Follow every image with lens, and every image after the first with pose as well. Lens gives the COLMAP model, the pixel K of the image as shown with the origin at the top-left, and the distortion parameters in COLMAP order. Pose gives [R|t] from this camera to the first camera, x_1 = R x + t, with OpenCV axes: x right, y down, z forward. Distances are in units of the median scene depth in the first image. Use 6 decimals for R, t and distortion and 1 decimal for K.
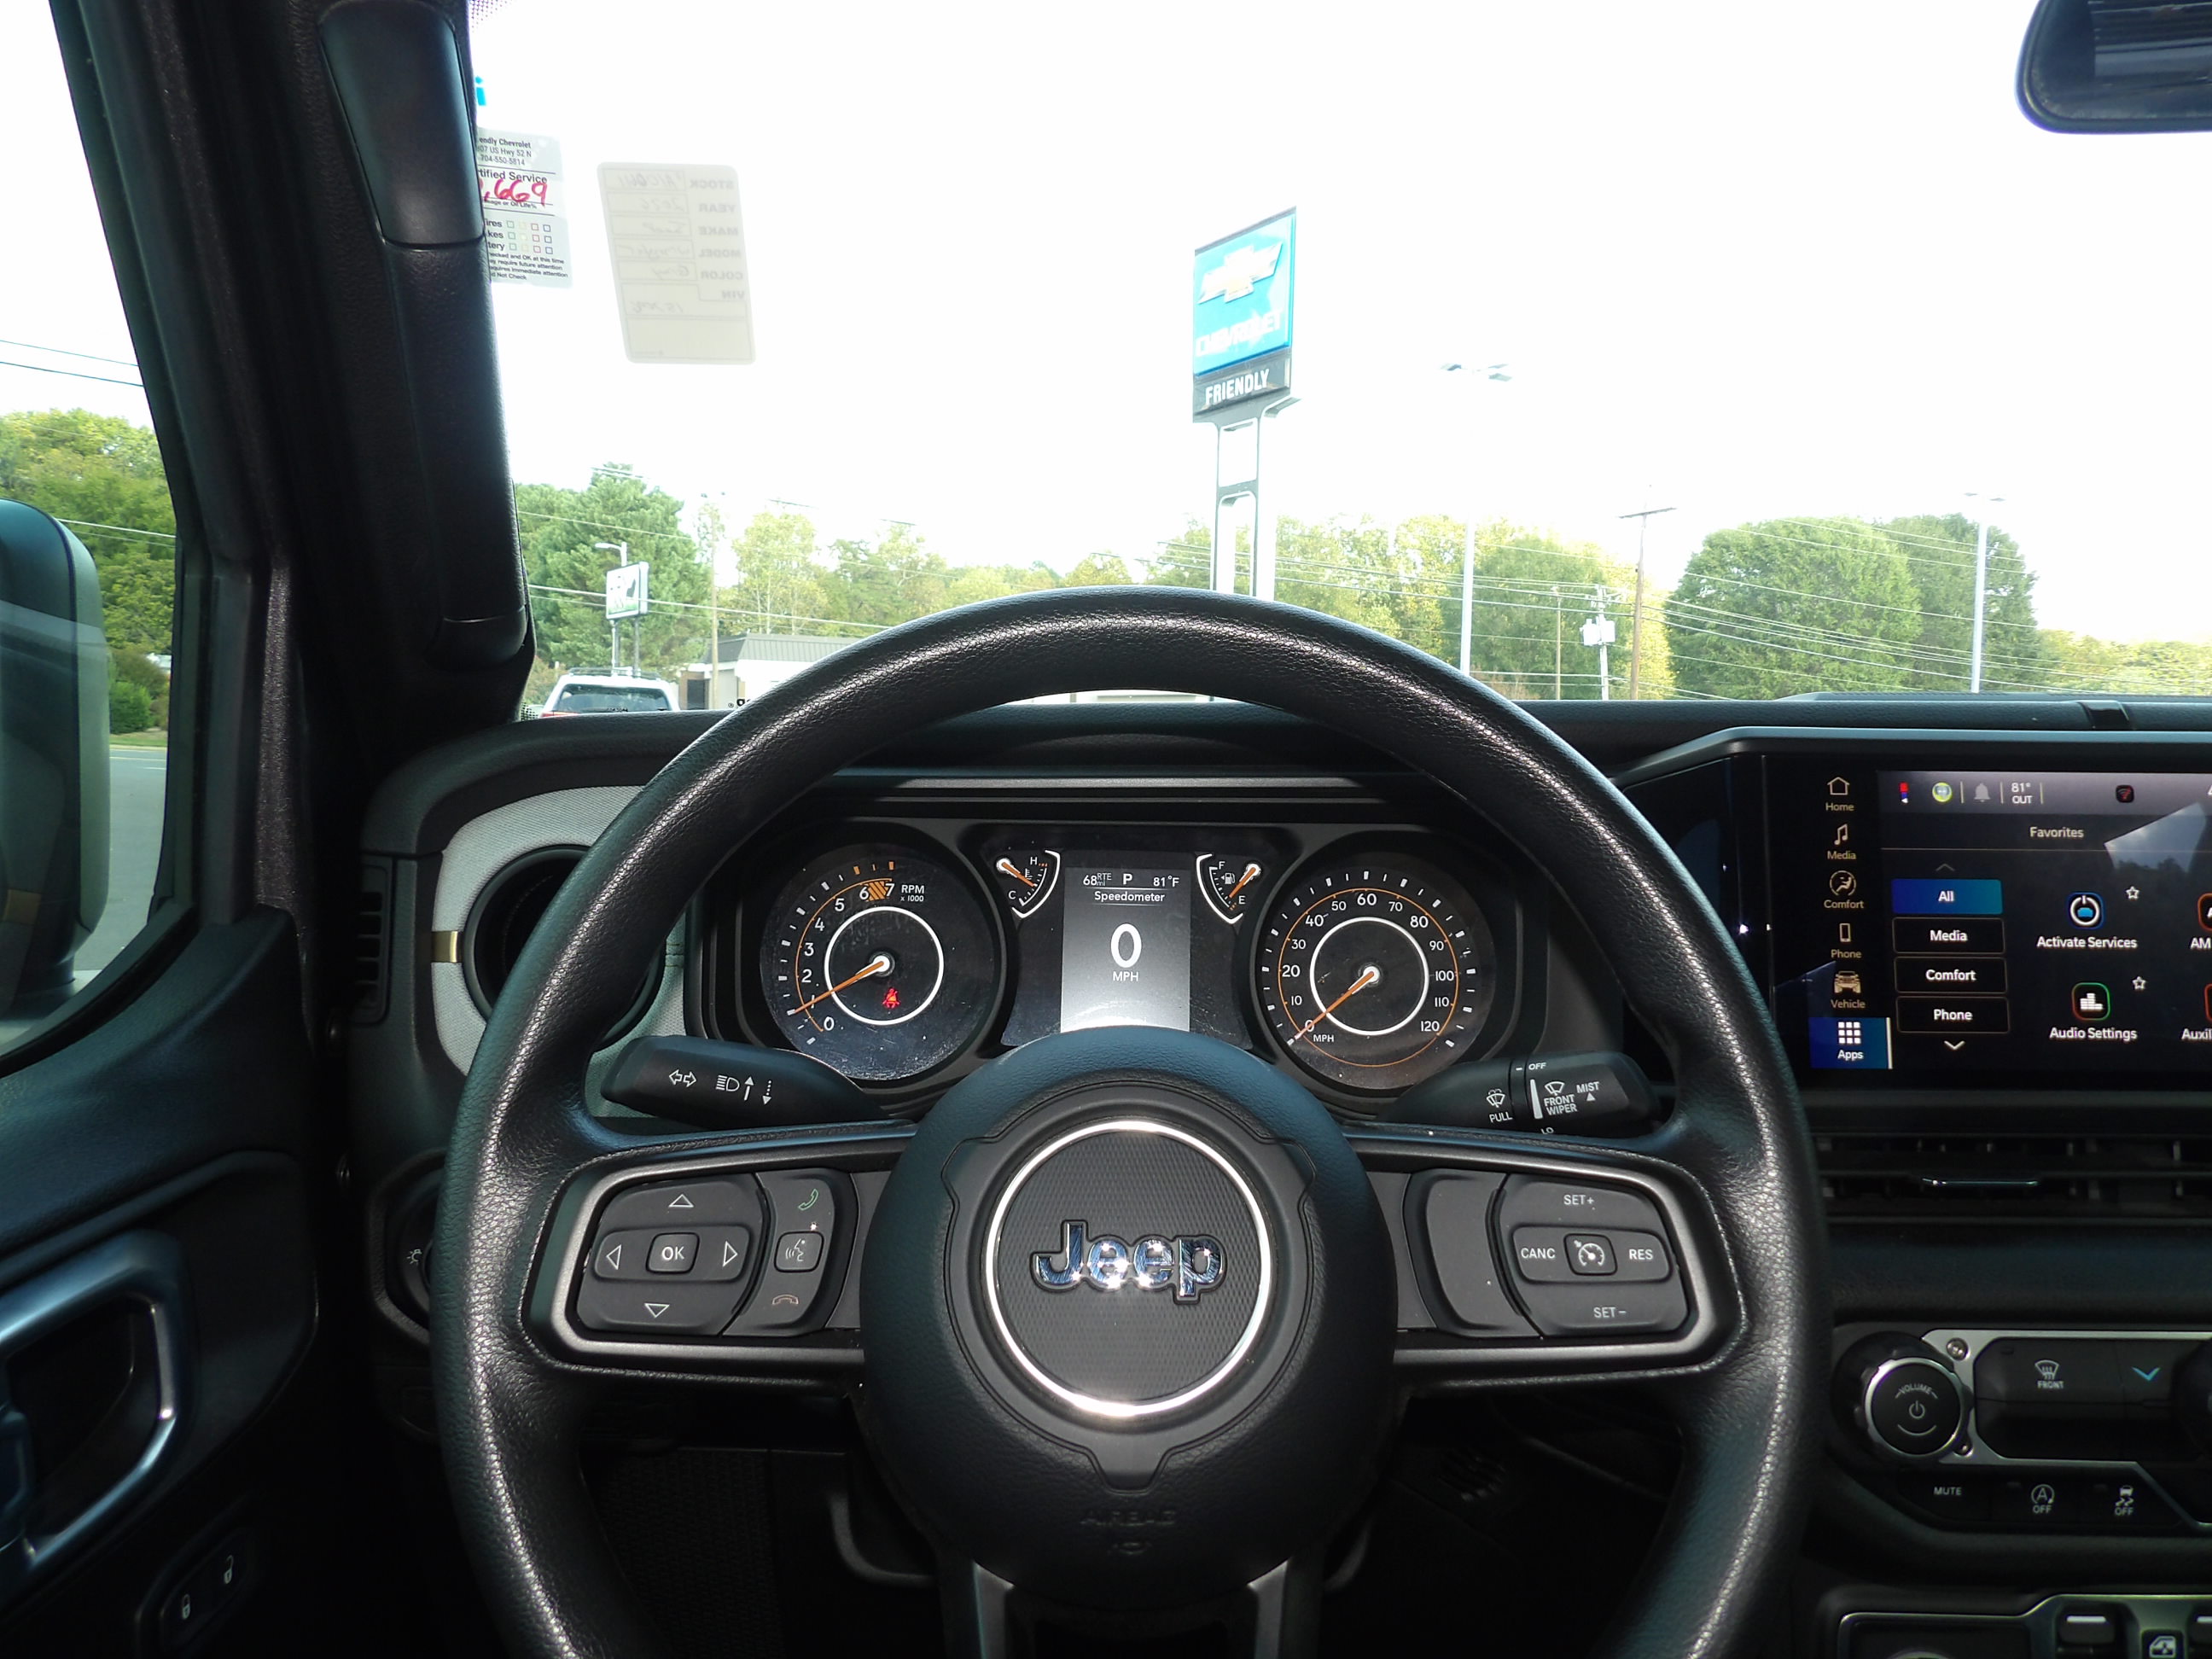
lens RADIAL K [[1602.1, 0, 1096.6], [0, 1602.1, 784.8], [0, 0, 1]] dist [-0.035358, 0.021746]
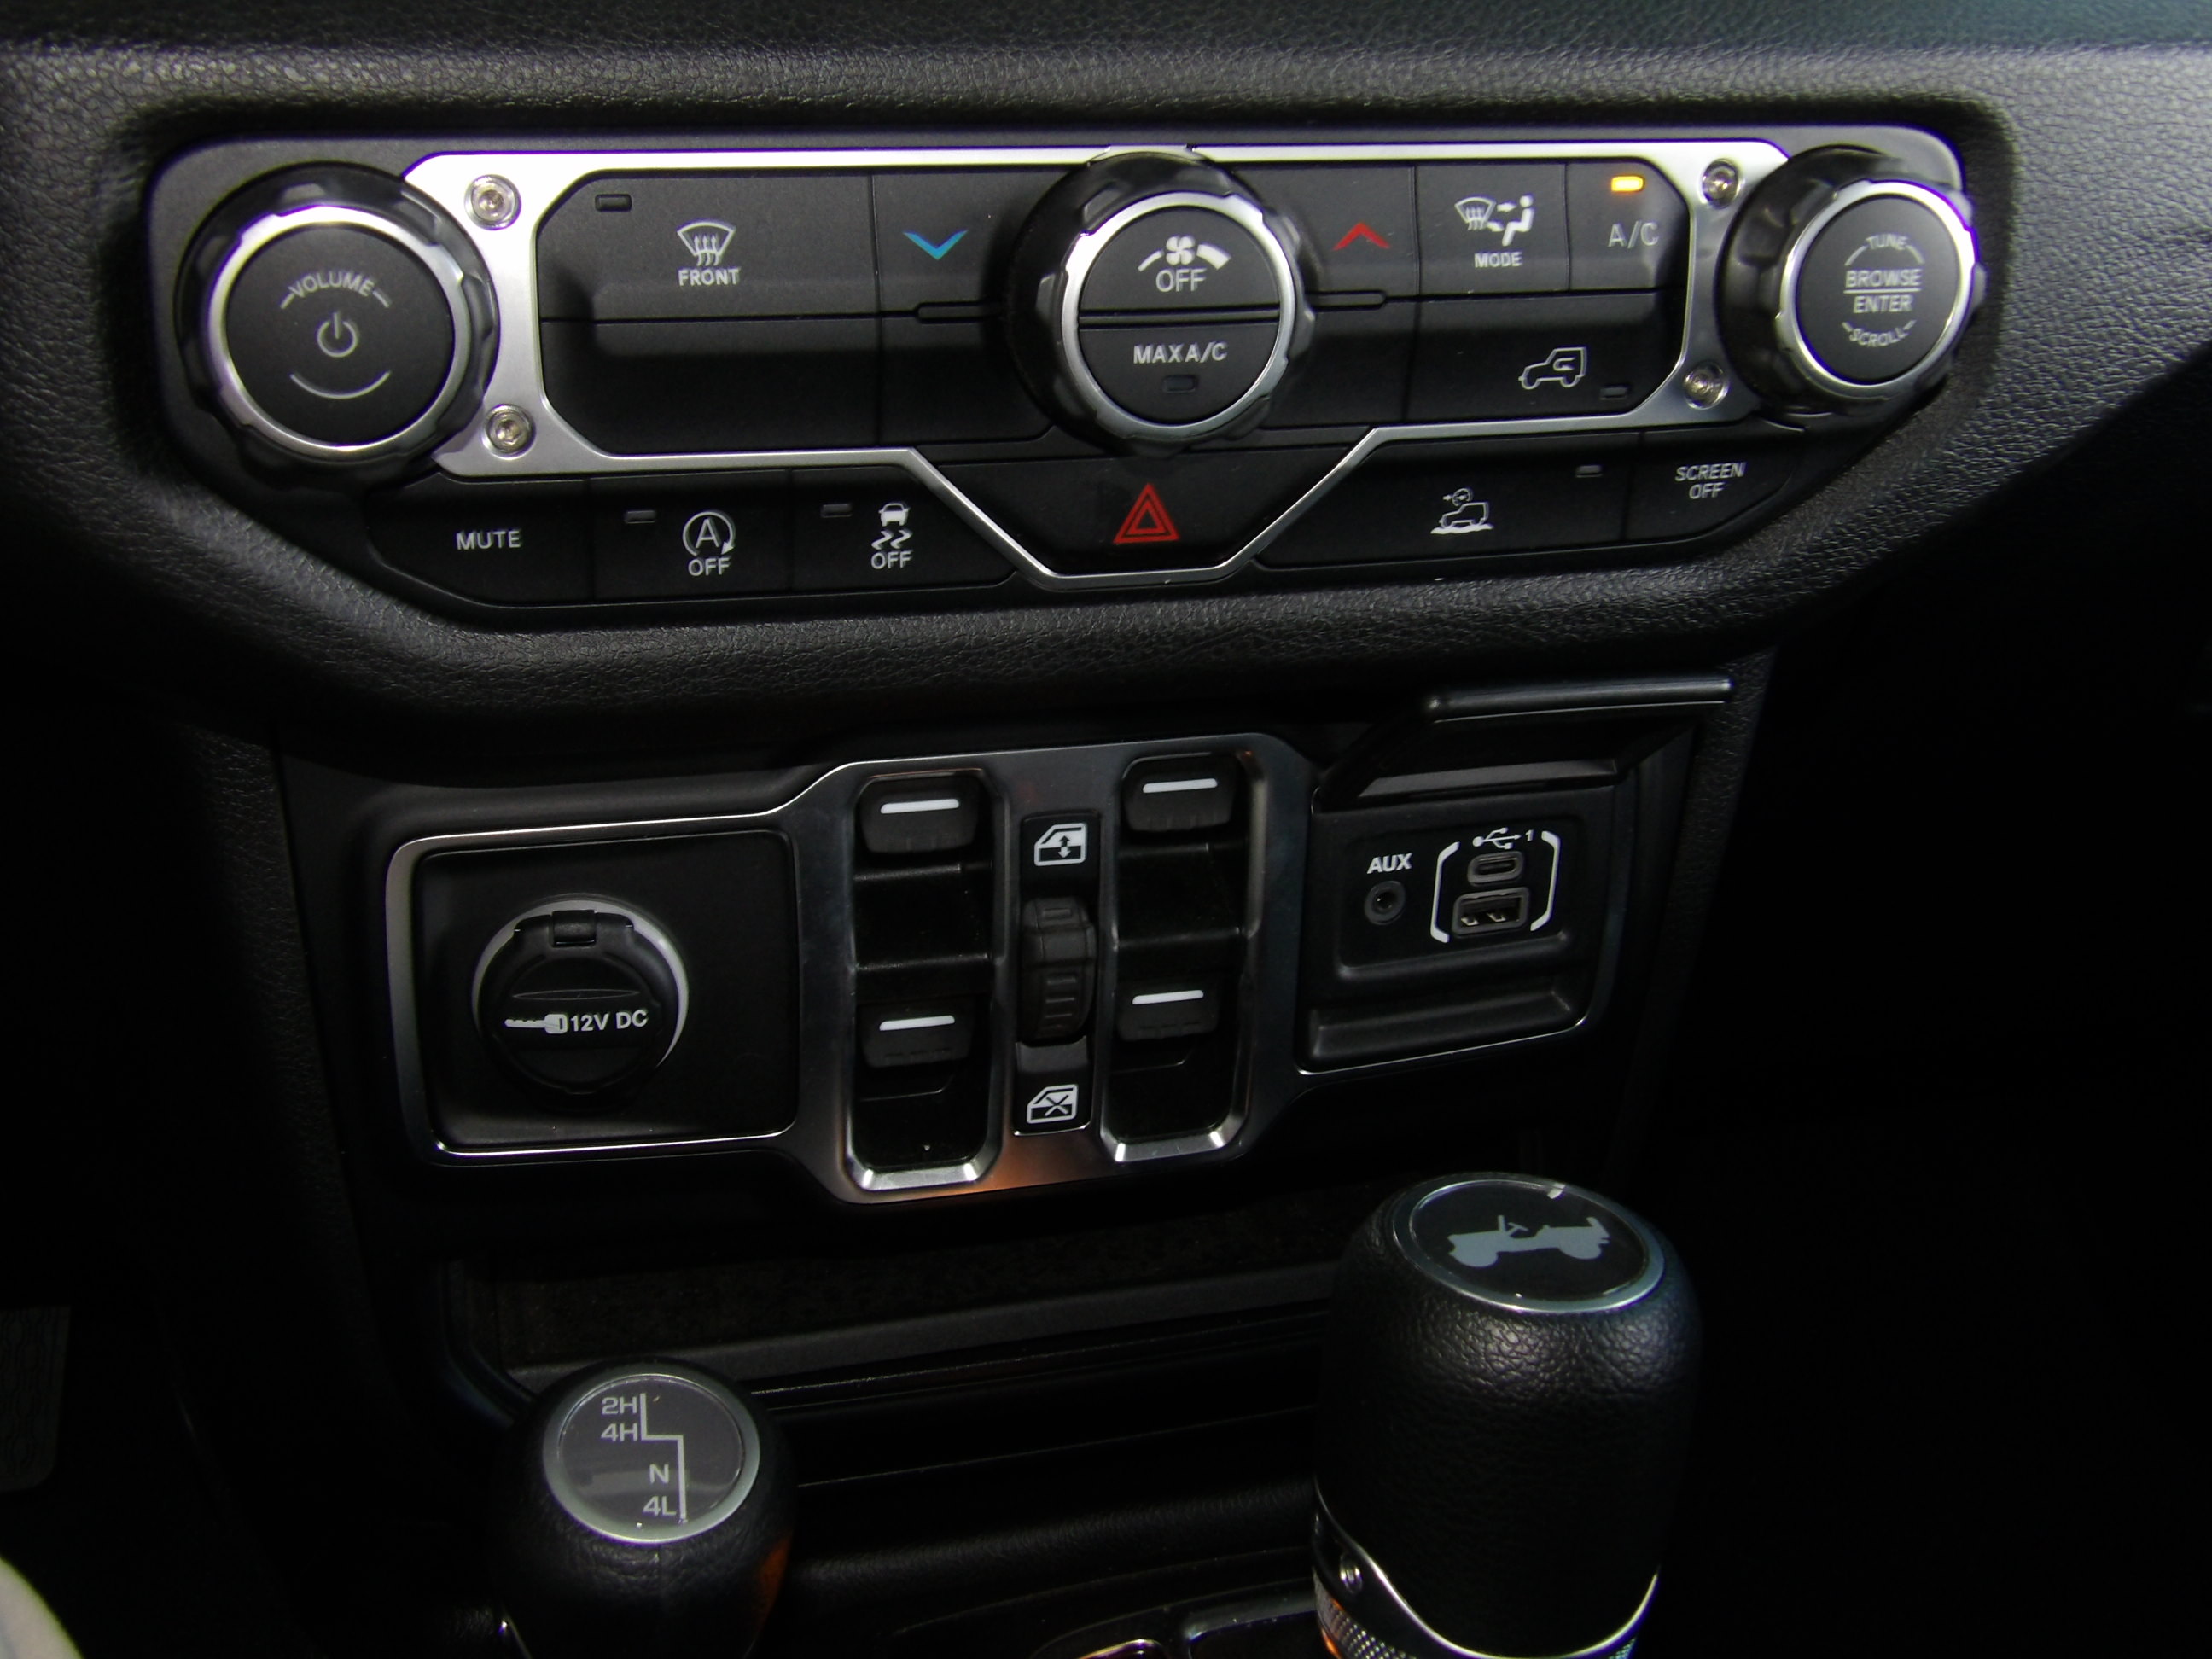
lens RADIAL K [[2595.7, 0, 1095.3], [0, 2595.7, 813.3], [0, 0, 1]] dist [0.020377, 0.000000]
pose [[0.959680, -0.088208, 0.266897, 0.469095], [-0.024299, 0.919902, 0.391394, 0.221717], [-0.280043, -0.382098, 0.880668, 0.291865]]
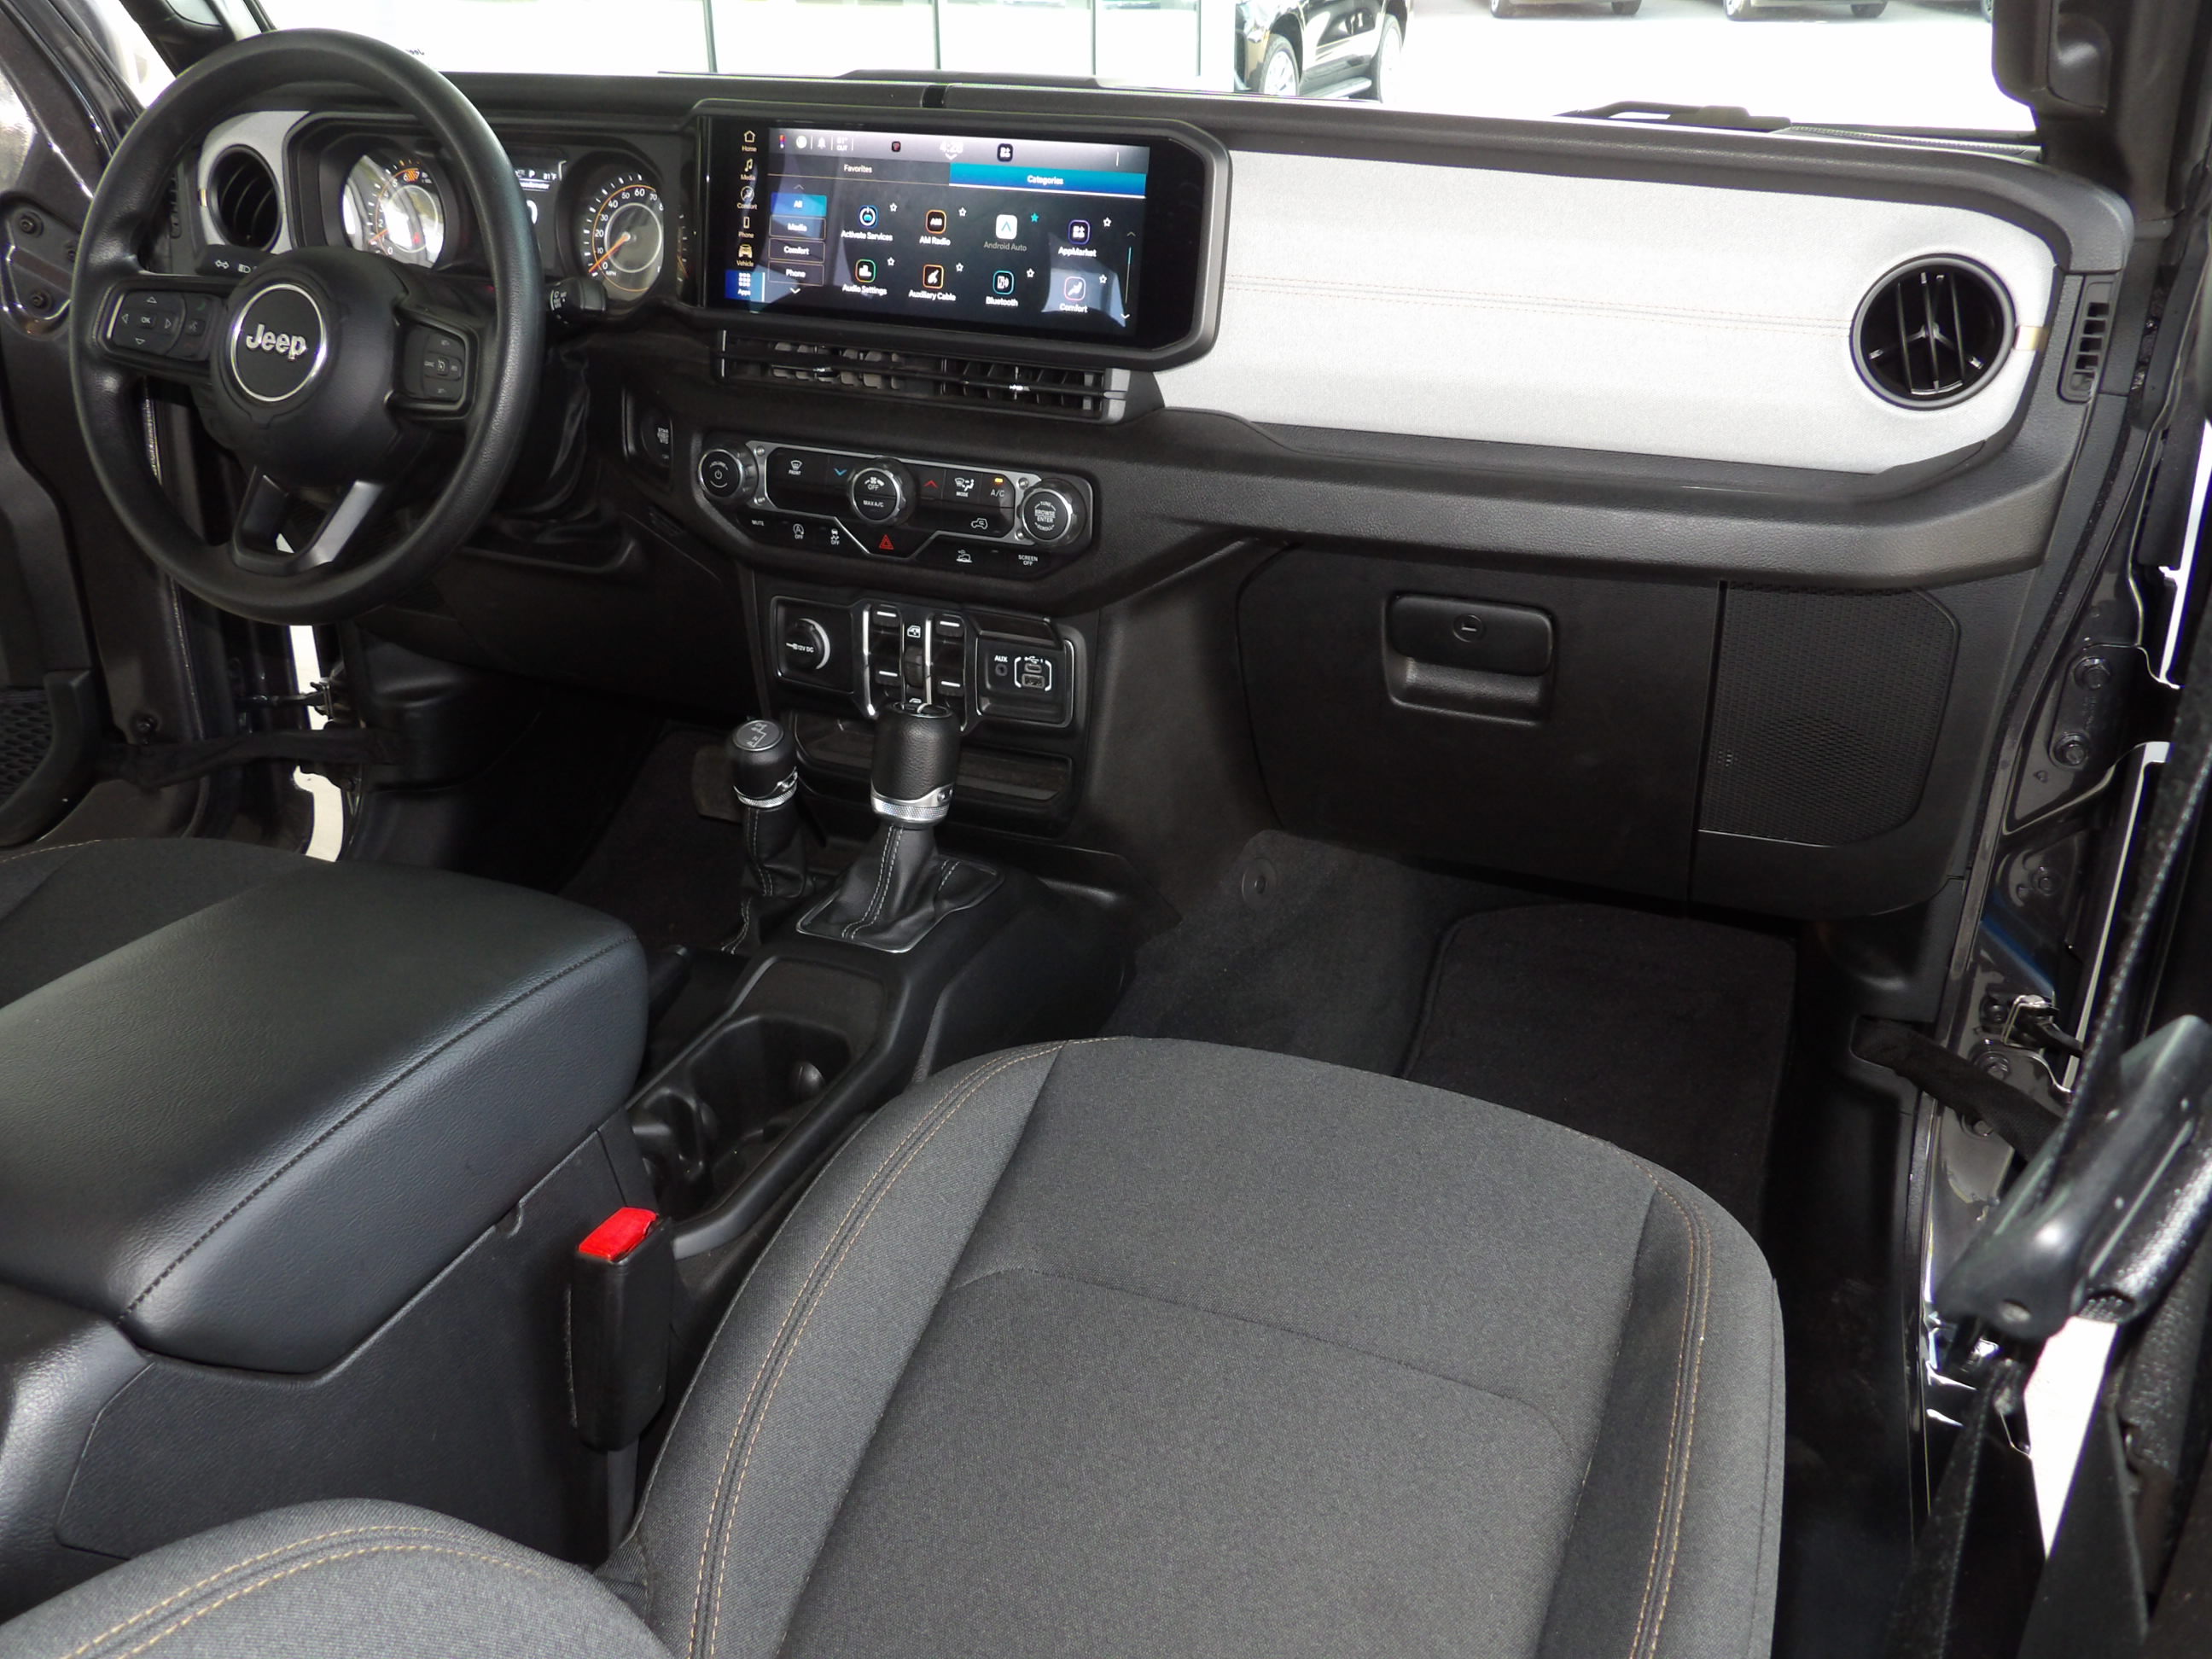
lens RADIAL K [[1842.2, 0, 1089.5], [0, 1842.2, 840.3], [0, 0, 1]] dist [-0.048360, 0.054626]
pose [[0.923706, 0.169196, -0.343716, 1.647485], [-0.013764, 0.911267, 0.411587, -0.126788], [0.382855, -0.375454, 0.844071, -0.846994]]
